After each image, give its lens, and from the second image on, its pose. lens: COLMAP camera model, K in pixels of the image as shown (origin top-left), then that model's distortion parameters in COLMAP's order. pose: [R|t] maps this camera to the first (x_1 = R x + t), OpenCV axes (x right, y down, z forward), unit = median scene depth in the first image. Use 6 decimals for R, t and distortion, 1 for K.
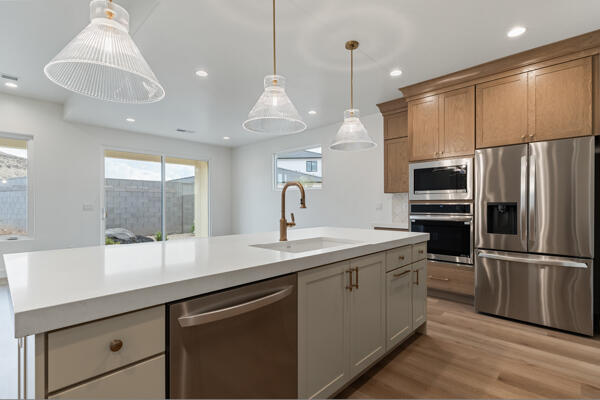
lens RADIAL K [[291.2, 0, 300.0], [0, 291.2, 200.0], [0, 0, 1]] dist [0.000643, 0.000048]
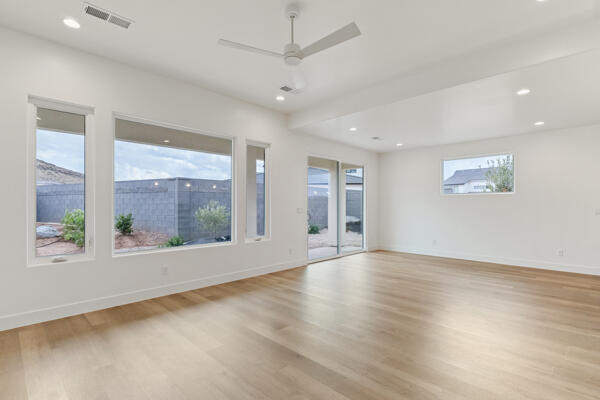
lens RADIAL K [[288.4, 0, 303.9], [0, 288.4, 204.5], [0, 0, 1]] dist [0.004339, 0.000437]
pose [[0.999967, 0.003798, -0.007180, -1.041171], [-0.003686, 0.999872, 0.015556, -0.021884], [0.007238, -0.015529, 0.999853, -0.092956]]
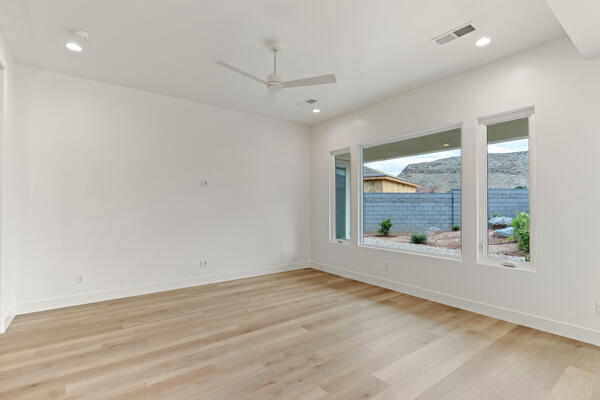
lens RADIAL K [[288.4, 0, 303.9], [0, 288.4, 204.5], [0, 0, 1]] dist [0.004339, 0.000437]
pose [[-0.159872, -0.007062, -0.987113, -0.297471], [0.017298, 0.999801, -0.009955, -0.017271], [0.986986, -0.018667, -0.159718, 0.810329]]
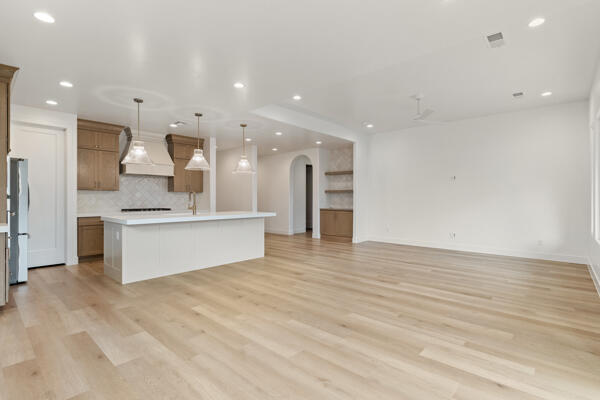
lens RADIAL K [[288.4, 0, 303.9], [0, 288.4, 204.5], [0, 0, 1]] dist [0.004339, 0.000437]
pose [[-0.999536, 0.000805, -0.030461, -0.497562], [0.000763, 0.999999, 0.001417, 0.028756], [0.030462, 0.001393, -0.999535, 1.926778]]
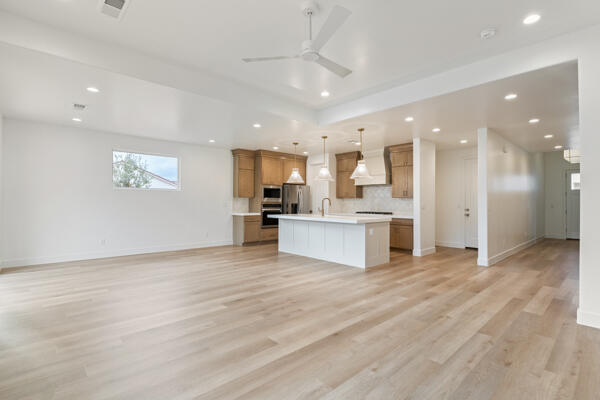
lens RADIAL K [[287.3, 0, 300.0], [0, 287.3, 200.0], [0, 0, 1]] dist [0.002922, 0.000430]
pose [[0.066166, 0.012005, 0.997736, -1.760268], [-0.024717, 0.999641, -0.010389, 0.001851], [-0.997502, -0.023974, 0.066439, 0.578915]]
